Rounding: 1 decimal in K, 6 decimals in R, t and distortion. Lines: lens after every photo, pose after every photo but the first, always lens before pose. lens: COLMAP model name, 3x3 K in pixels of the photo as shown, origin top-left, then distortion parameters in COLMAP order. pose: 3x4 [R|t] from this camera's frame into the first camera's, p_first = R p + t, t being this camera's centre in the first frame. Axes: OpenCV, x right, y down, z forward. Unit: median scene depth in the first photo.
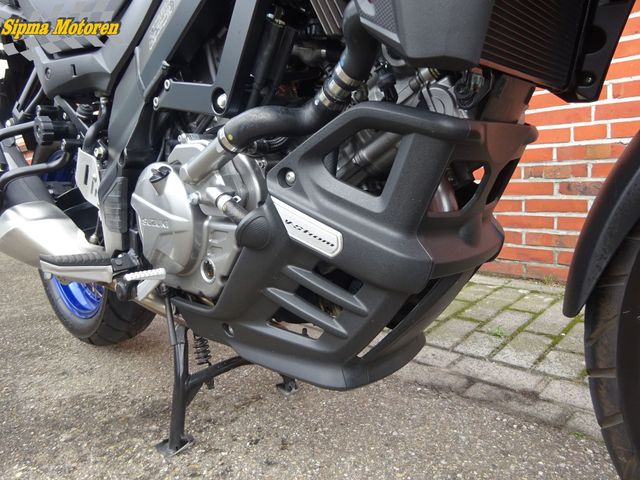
lens RADIAL K [[469.2, 0, 319.1], [0, 469.2, 238.7], [0, 0, 1]] dist [0.004465, -0.011151]
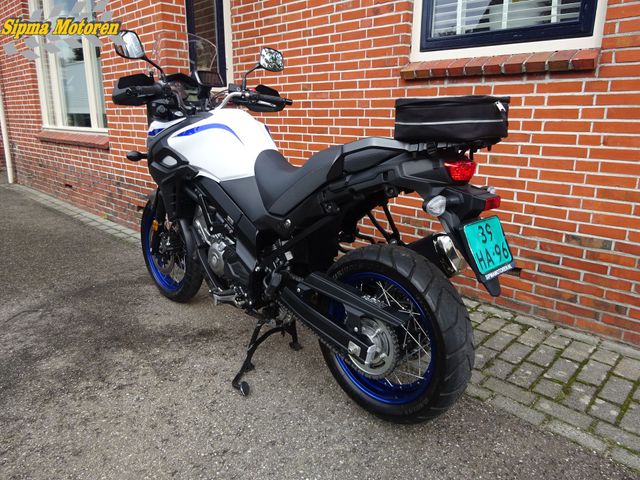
lens RADIAL K [[469.2, 0, 319.1], [0, 469.2, 238.7], [0, 0, 1]] dist [0.004465, -0.011151]
pose [[0.997597, 0.066577, 0.019150, 0.170318], [-0.068178, 0.992554, 0.100942, -0.424753], [-0.012287, -0.102005, 0.994708, -1.453776]]
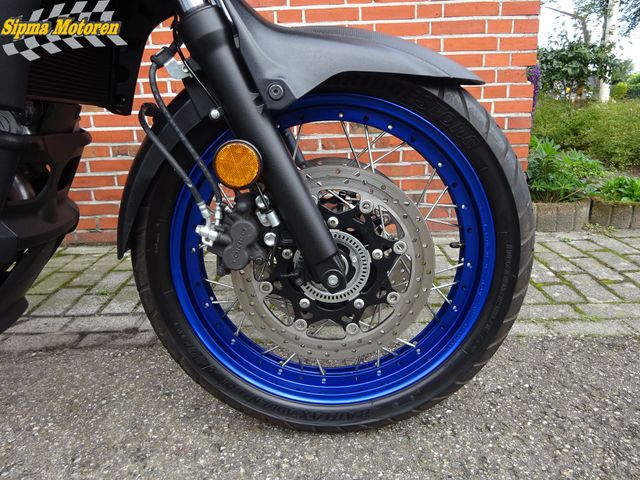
lens RADIAL K [[469.2, 0, 319.1], [0, 469.2, 238.7], [0, 0, 1]] dist [0.004465, -0.011151]
pose [[0.710198, -0.143587, 0.689204, -0.040575], [0.098201, 0.989614, 0.104981, -0.002731], [-0.697120, -0.006876, 0.716922, -0.311434]]
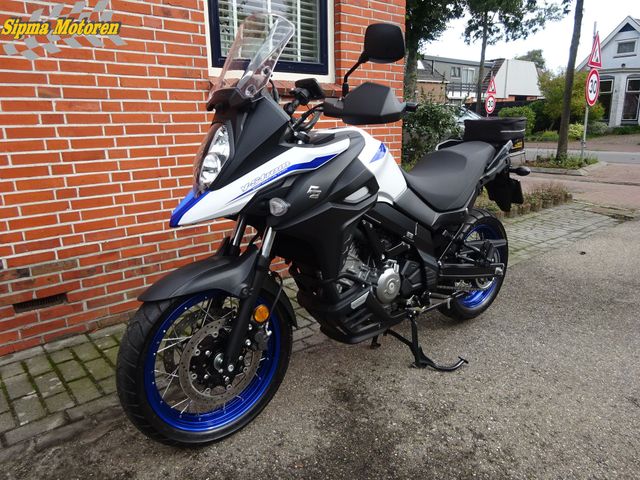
lens RADIAL K [[469.2, 0, 319.1], [0, 469.2, 238.7], [0, 0, 1]] dist [0.004465, -0.011151]
pose [[0.081733, -0.182975, 0.979714, -2.351116], [0.164089, 0.972059, 0.167856, -0.680276], [-0.983054, 0.147041, 0.109474, 0.858958]]
